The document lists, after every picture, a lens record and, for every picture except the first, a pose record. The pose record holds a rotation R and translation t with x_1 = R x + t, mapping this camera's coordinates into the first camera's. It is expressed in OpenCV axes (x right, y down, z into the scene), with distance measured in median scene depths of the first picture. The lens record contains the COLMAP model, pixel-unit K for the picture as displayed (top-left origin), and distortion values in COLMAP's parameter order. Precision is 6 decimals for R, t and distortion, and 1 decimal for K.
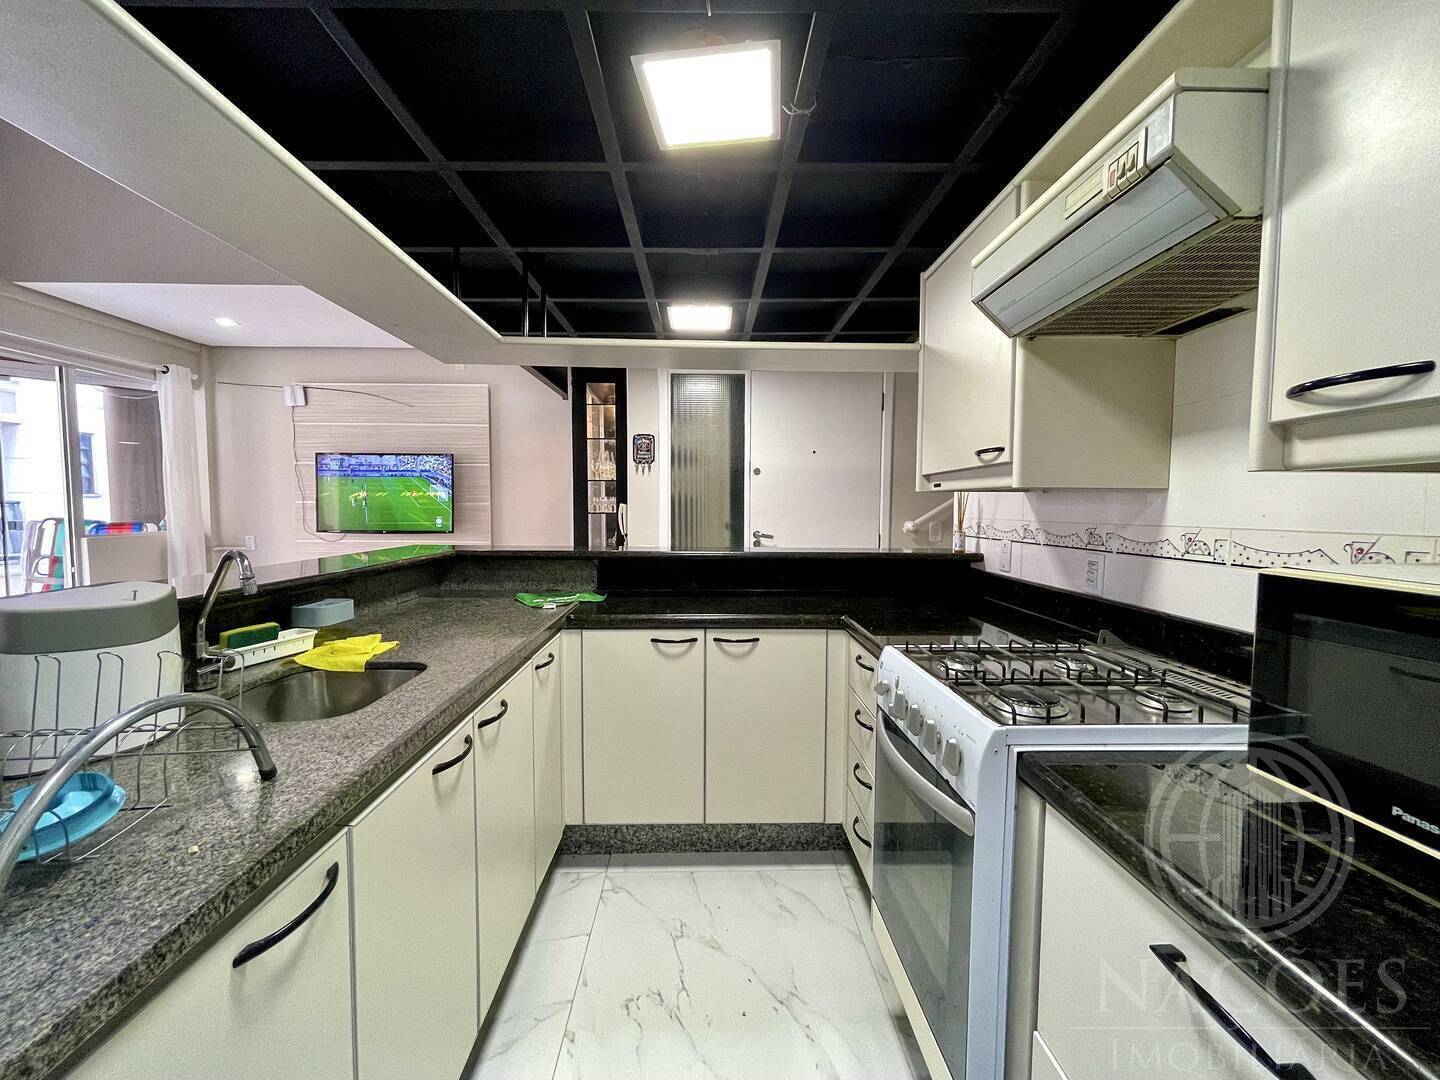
lens RADIAL K [[582.1, 0, 710.1], [0, 582.1, 538.4], [0, 0, 1]] dist [-0.001030, 0.001295]
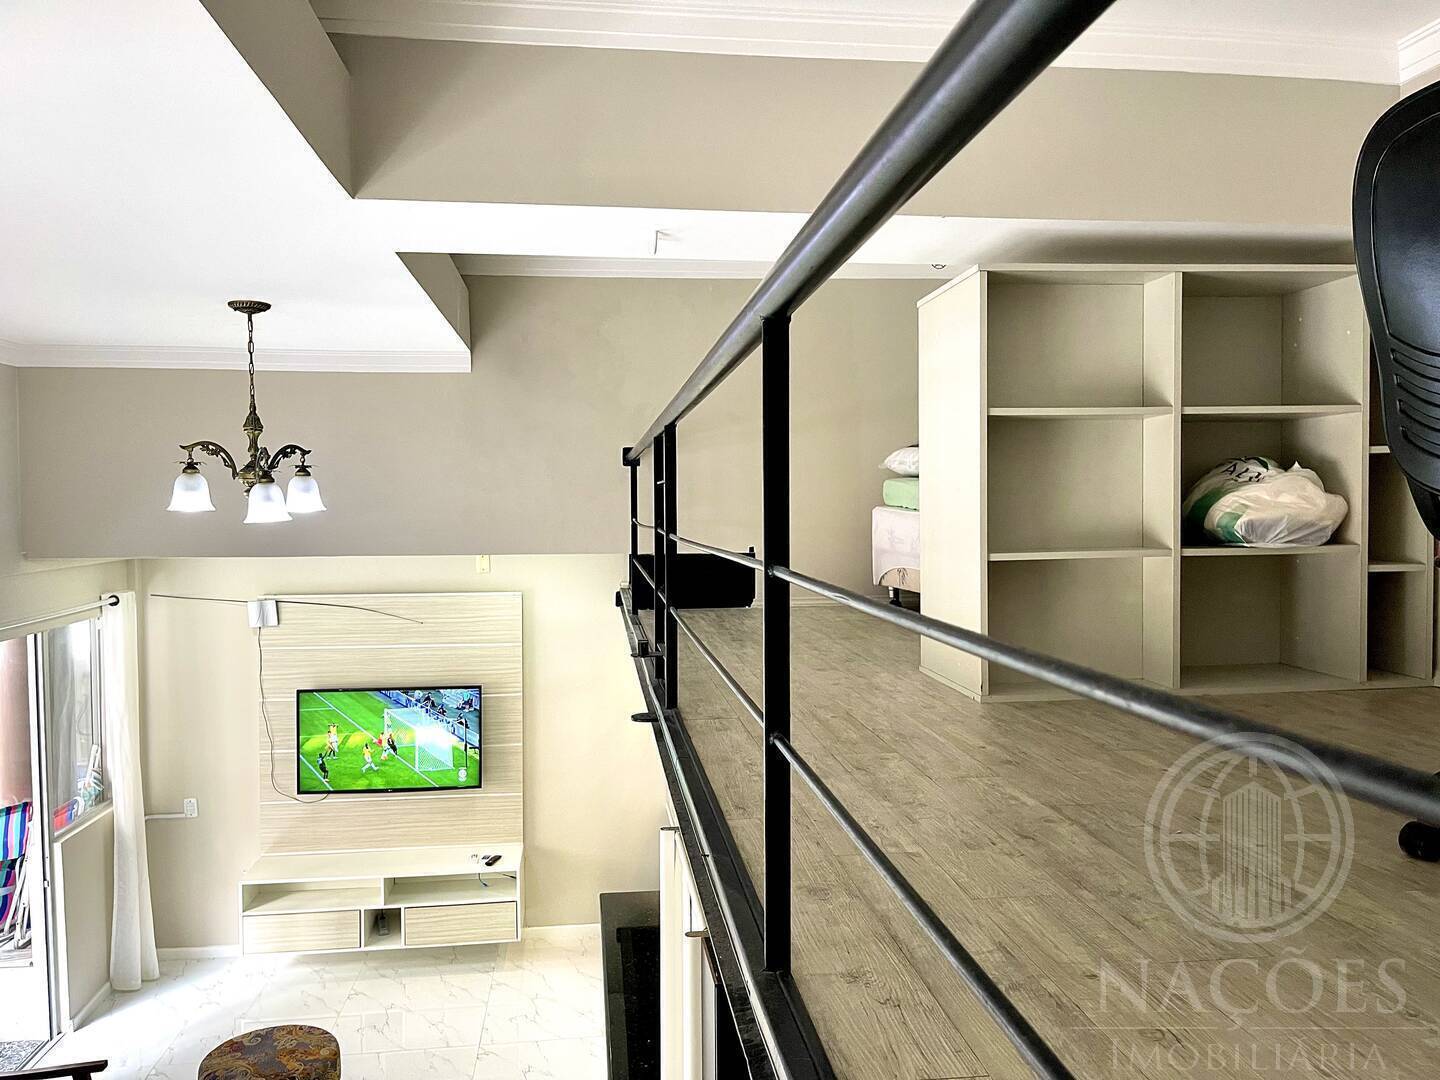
lens RADIAL K [[1093.0, 0, 726.6], [0, 1093.0, 544.0], [0, 0, 1]] dist [0.049656, -0.067321]
pose [[0.993815, -0.013297, 0.110248, -0.658171], [0.014684, 0.999823, -0.011777, -0.752287], [-0.110072, 0.013323, 0.993834, -1.196220]]
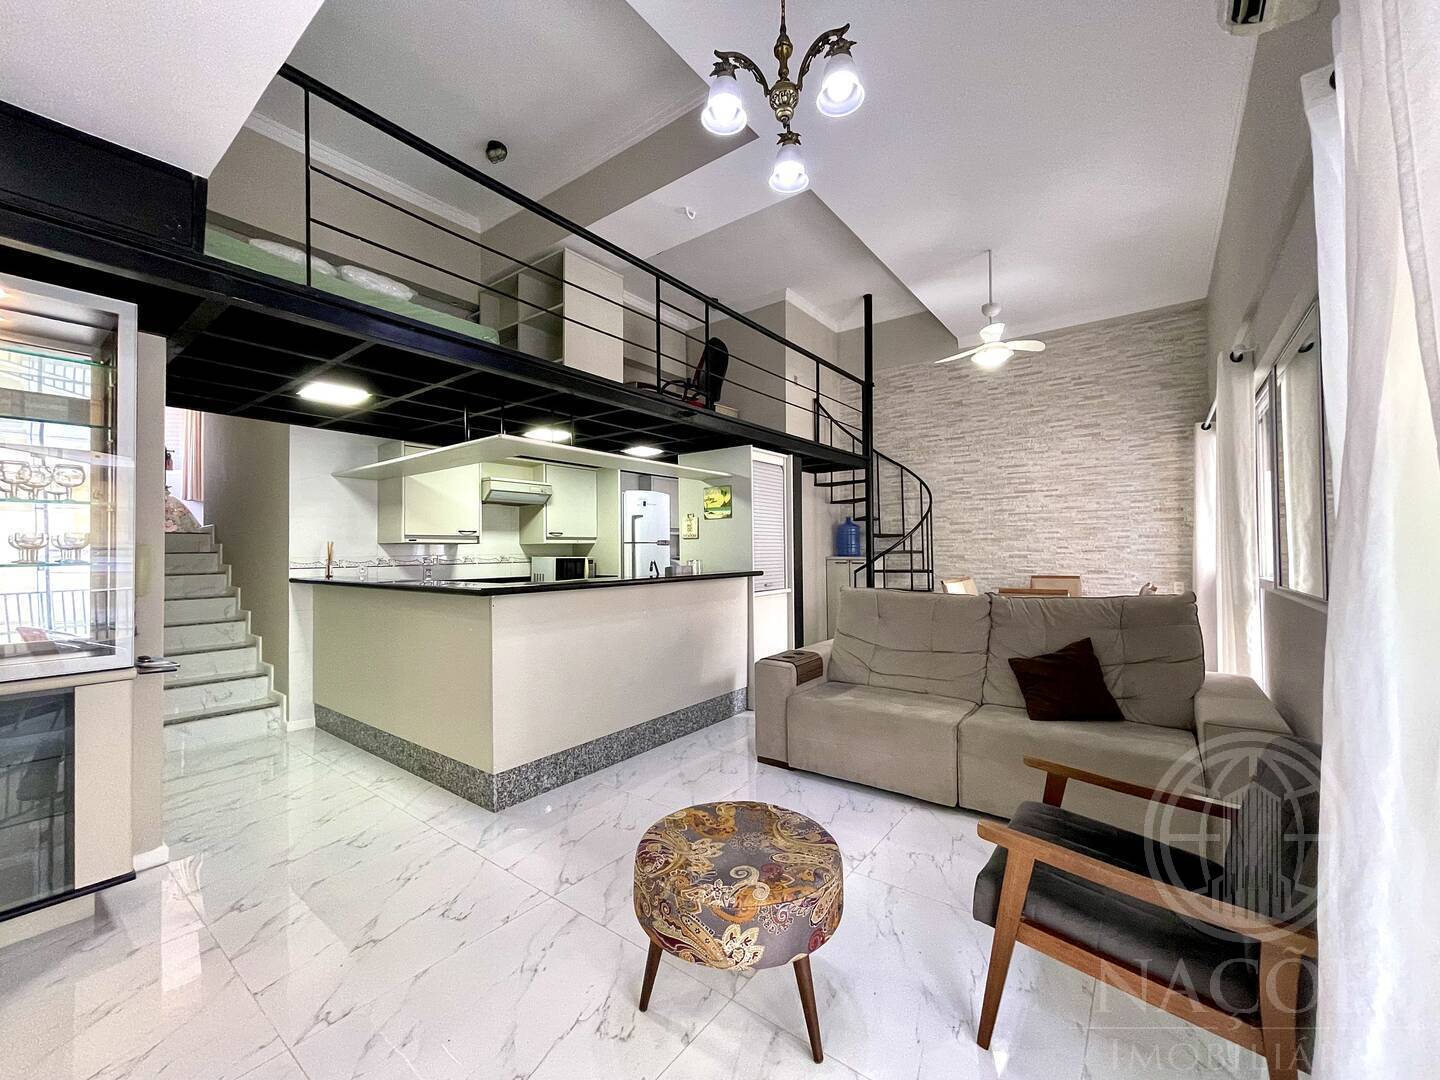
lens RADIAL K [[582.1, 0, 714.0], [0, 582.1, 541.3], [0, 0, 1]] dist [-0.001030, 0.001295]
pose [[-0.785528, 0.008932, 0.618761, -1.927636], [0.035991, 0.998863, 0.031272, -0.115436], [-0.617778, 0.046835, -0.784957, 2.073318]]
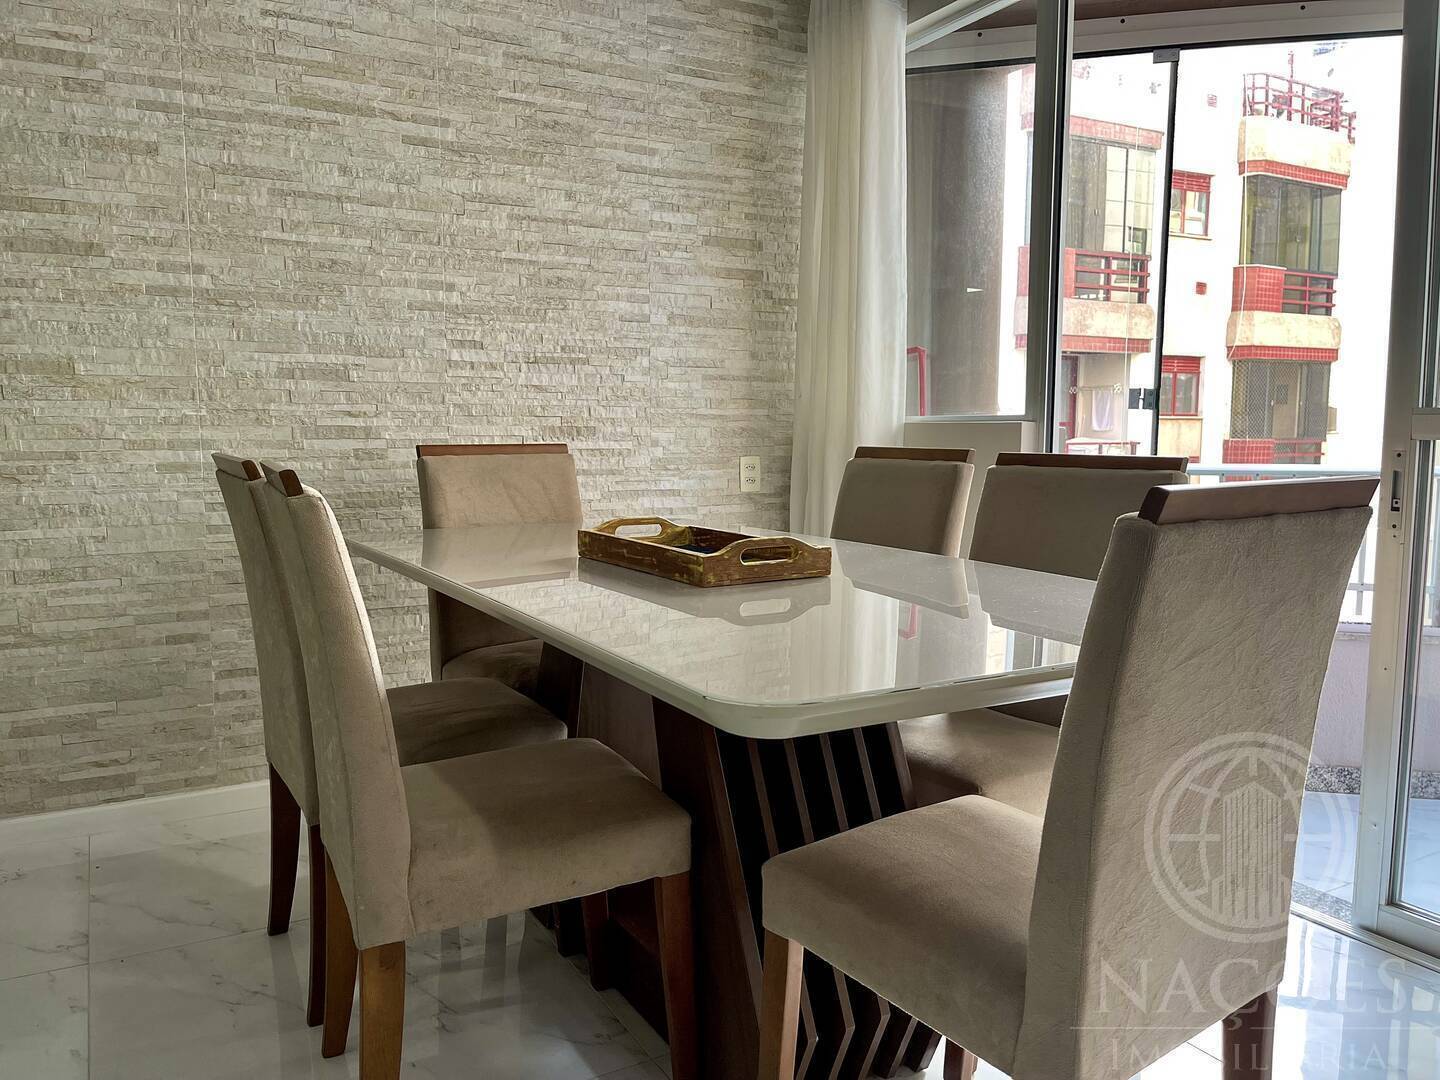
lens RADIAL K [[1093.0, 0, 717.5], [0, 1093.0, 546.5], [0, 0, 1]] dist [0.049656, -0.067321]
pose [[-0.876360, 0.044164, -0.479628, -1.015958], [-0.030967, 0.988561, 0.147607, 0.122594], [0.480661, 0.144209, -0.864967, 0.127793]]
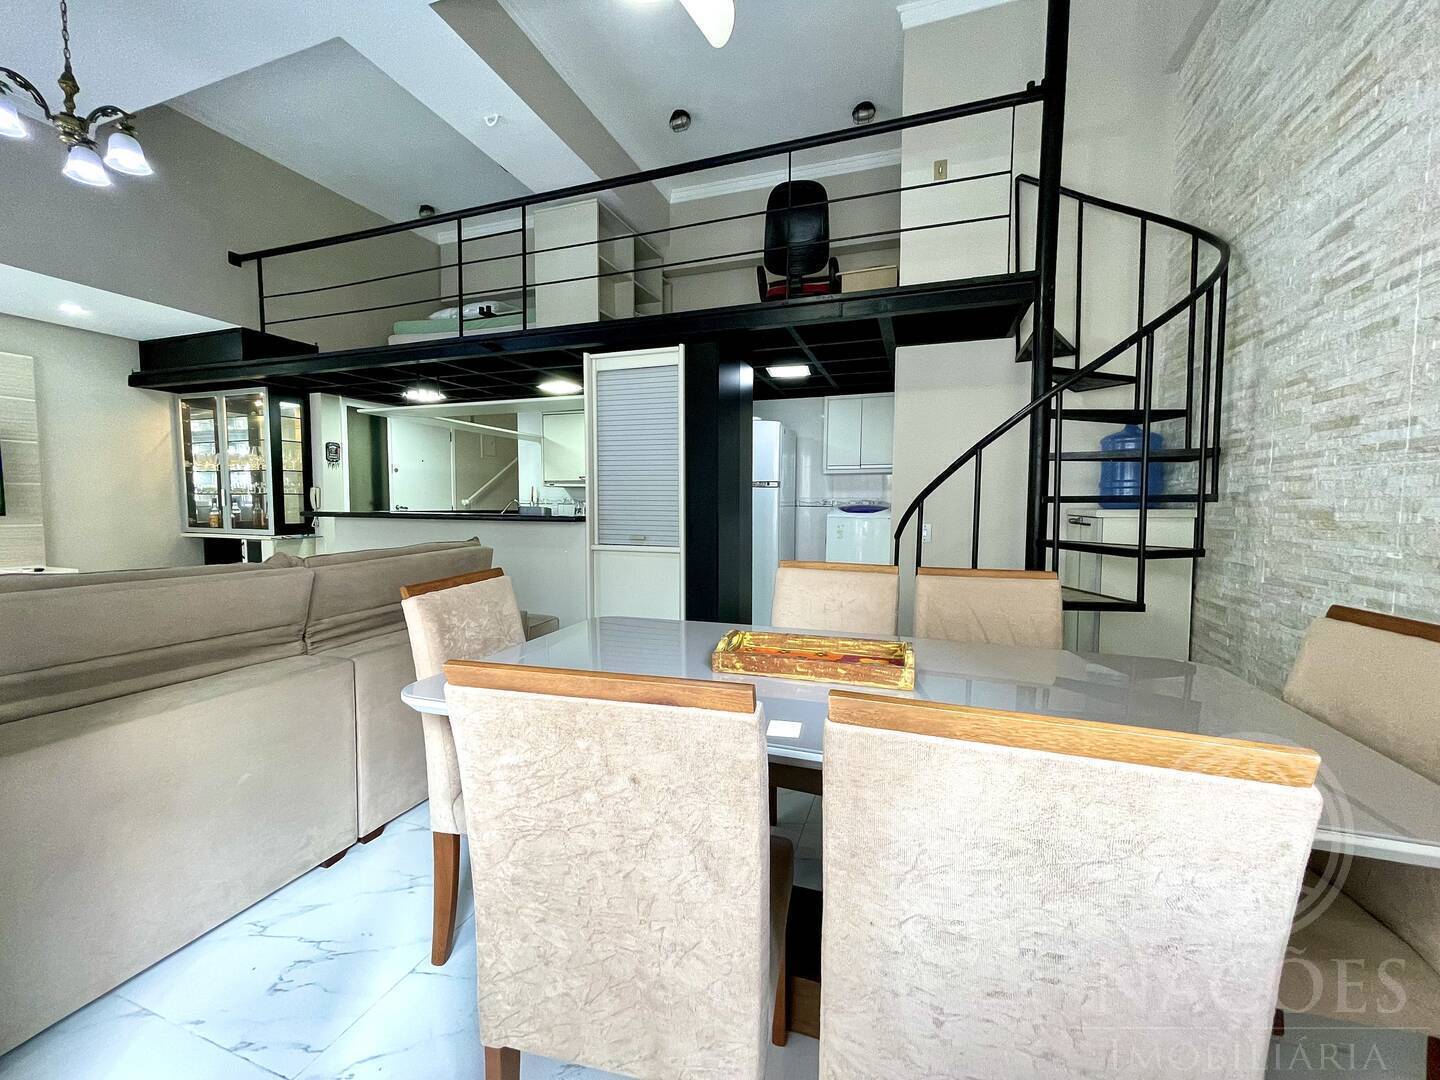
lens RADIAL K [[582.1, 0, 715.1], [0, 582.1, 535.5], [0, 0, 1]] dist [-0.001030, 0.001295]
pose [[0.350026, -0.058710, 0.934898, -2.185481], [0.045893, 0.997910, 0.045485, 0.074942], [-0.935615, 0.026984, 0.351989, -0.863998]]
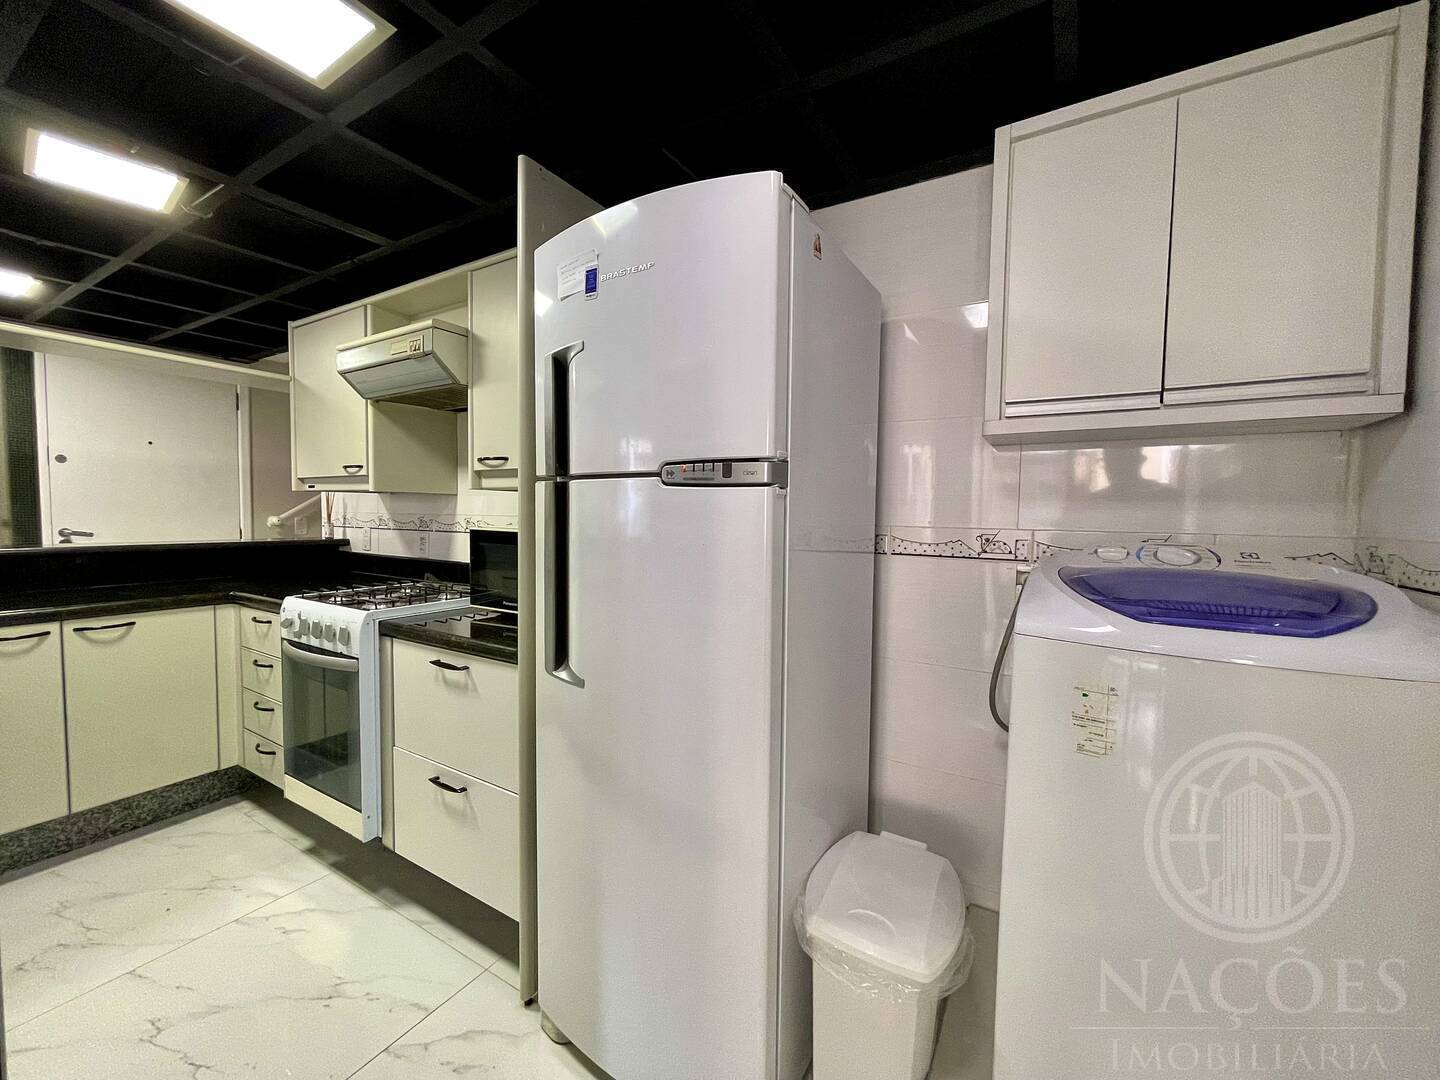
lens RADIAL K [[582.1, 0, 713.5], [0, 582.1, 539.8], [0, 0, 1]] dist [-0.001030, 0.001295]
pose [[0.530825, -0.039894, 0.846542, -0.255487], [0.035527, 0.999061, 0.024804, 0.030261], [-0.846736, 0.016909, 0.531744, -0.490449]]
